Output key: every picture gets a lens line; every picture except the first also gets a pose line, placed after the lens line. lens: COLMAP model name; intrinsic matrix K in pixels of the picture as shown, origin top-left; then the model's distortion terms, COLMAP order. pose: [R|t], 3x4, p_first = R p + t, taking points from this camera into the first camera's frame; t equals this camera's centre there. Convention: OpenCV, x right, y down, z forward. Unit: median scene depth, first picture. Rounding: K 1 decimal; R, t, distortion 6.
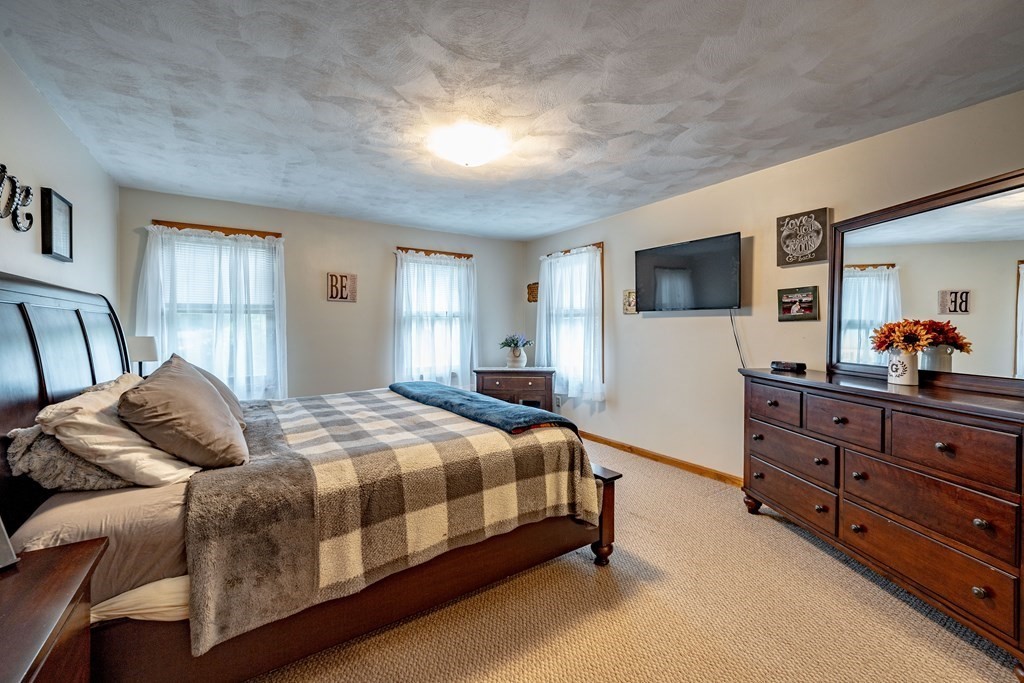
lens RADIAL K [[415.7, 0, 511.8], [0, 415.7, 339.8], [0, 0, 1]] dist [-0.000867, -0.000343]
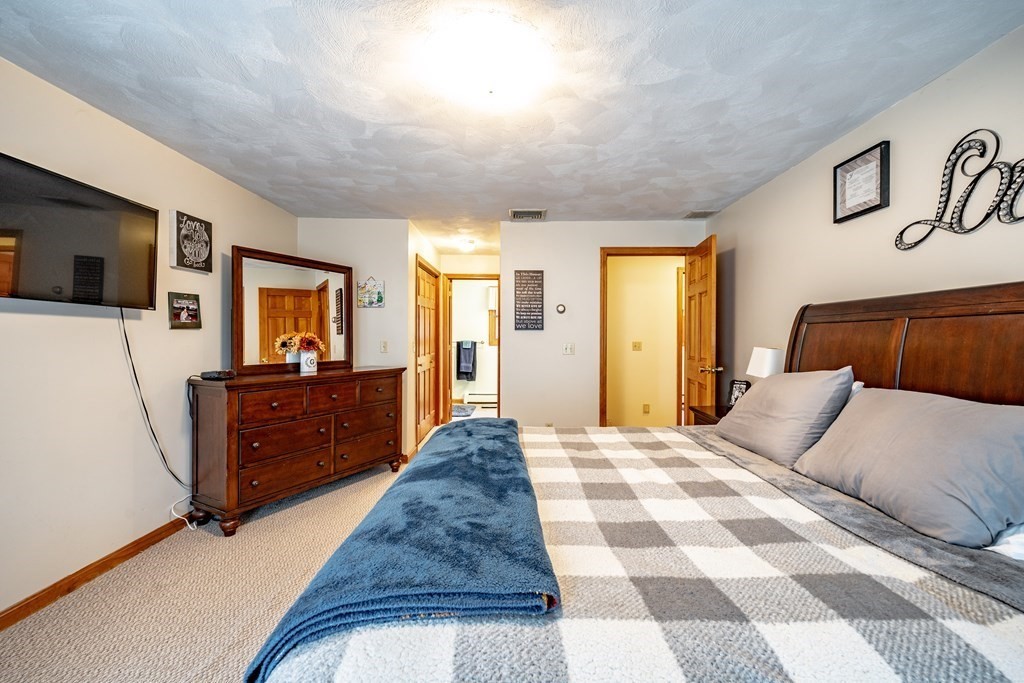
lens RADIAL K [[420.0, 0, 513.1], [0, 420.0, 343.4], [0, 0, 1]] dist [0.001246, 0.000224]
pose [[-0.826883, -0.005622, 0.562346, -0.453973], [0.014687, 0.999393, 0.031587, -0.031604], [-0.562183, 0.034378, -0.826298, 1.364187]]
